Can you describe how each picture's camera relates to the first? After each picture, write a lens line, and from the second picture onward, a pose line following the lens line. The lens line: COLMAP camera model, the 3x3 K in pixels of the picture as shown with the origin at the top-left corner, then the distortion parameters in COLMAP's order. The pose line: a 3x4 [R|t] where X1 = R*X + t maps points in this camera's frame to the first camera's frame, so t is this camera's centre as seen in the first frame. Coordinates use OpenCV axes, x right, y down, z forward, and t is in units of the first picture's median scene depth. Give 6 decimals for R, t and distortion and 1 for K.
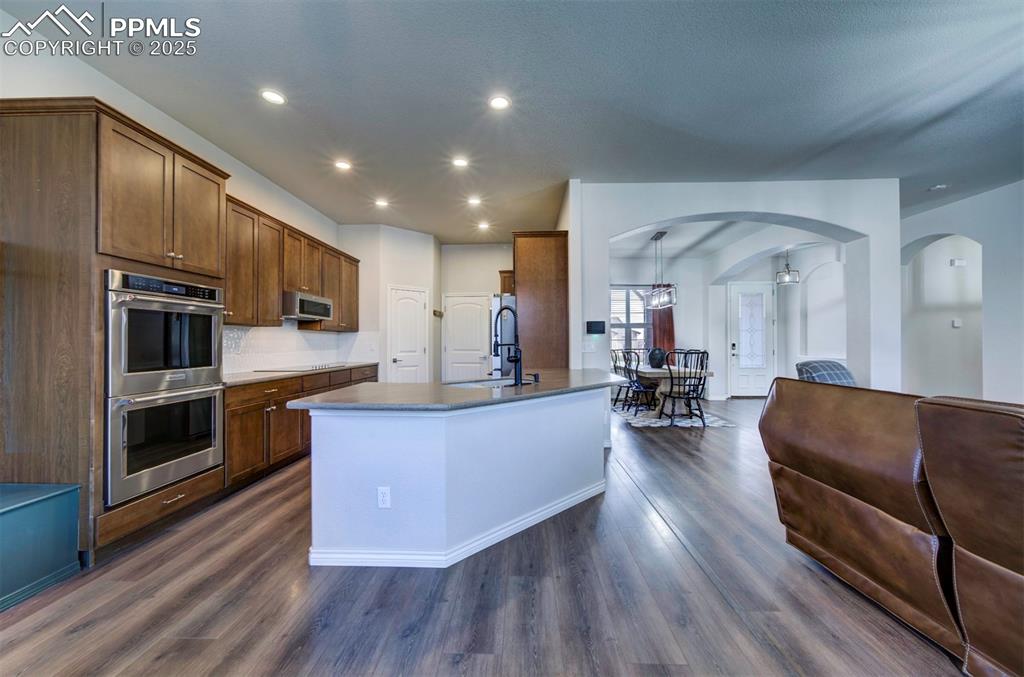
lens RADIAL K [[375.6, 0, 512.0], [0, 375.6, 338.5], [0, 0, 1]] dist [0.000090, 0.000221]
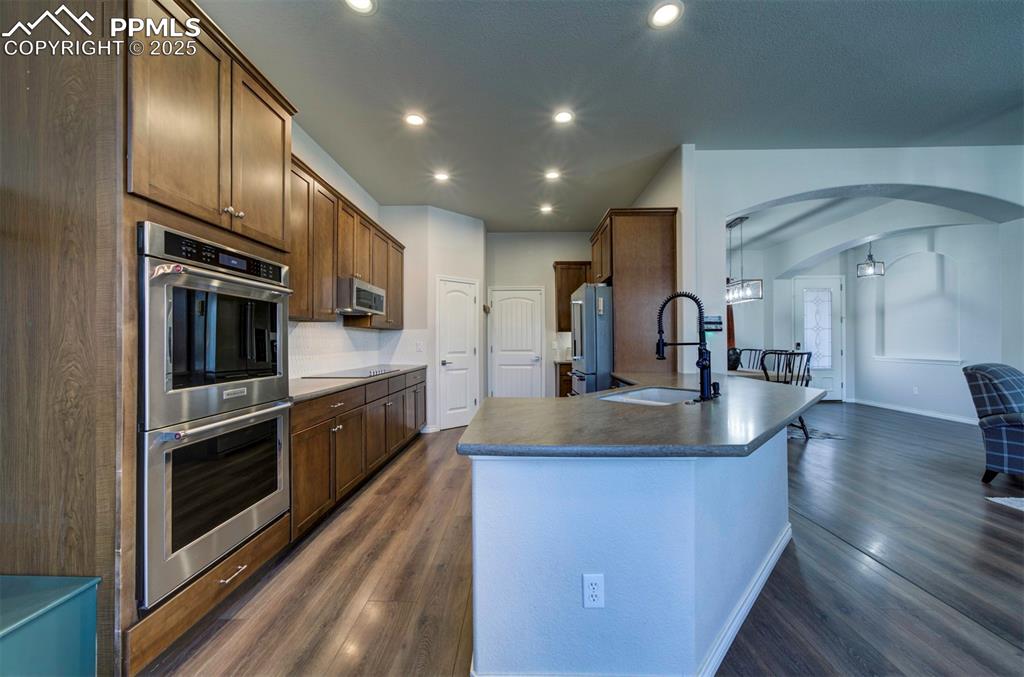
lens RADIAL K [[375.6, 0, 512.0], [0, 375.6, 338.5], [0, 0, 1]] dist [0.000090, 0.000221]
pose [[0.999942, -0.000115, 0.010763, -0.357161], [0.000108, 1.000000, 0.000675, 0.004837], [-0.010763, -0.000674, 0.999942, 0.282817]]
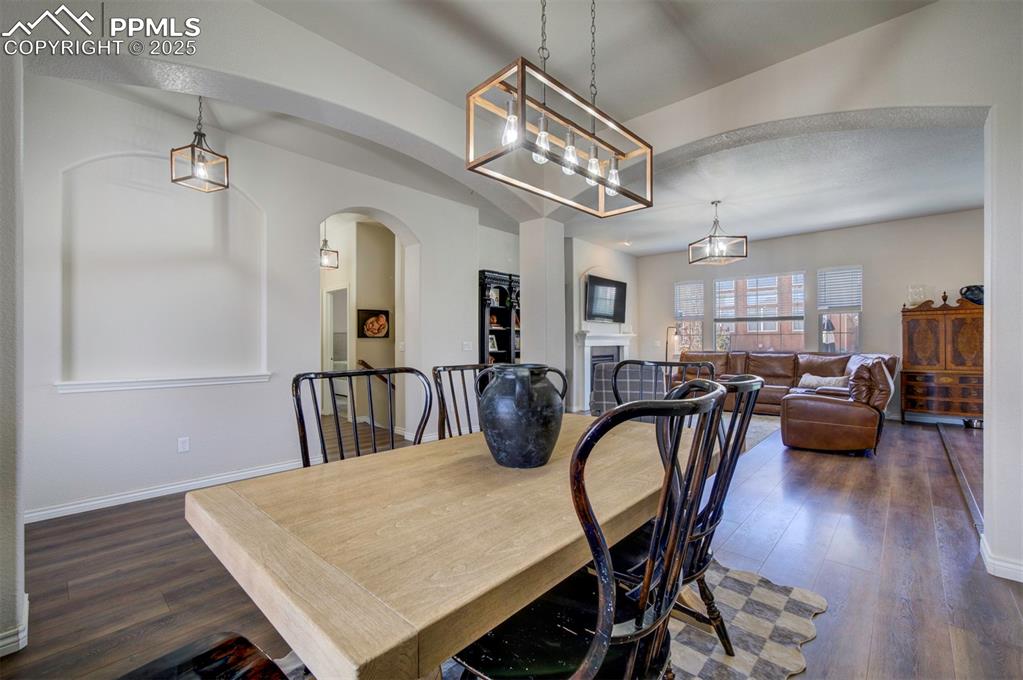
lens RADIAL K [[466.2, 0, 528.6], [0, 466.2, 341.2], [0, 0, 1]] dist [-0.036282, 0.027646]
pose [[-0.778809, 0.006416, 0.627229, 0.495911], [-0.000761, 0.999937, -0.011173, 0.040698], [-0.627261, -0.009178, -0.778755, 3.038492]]
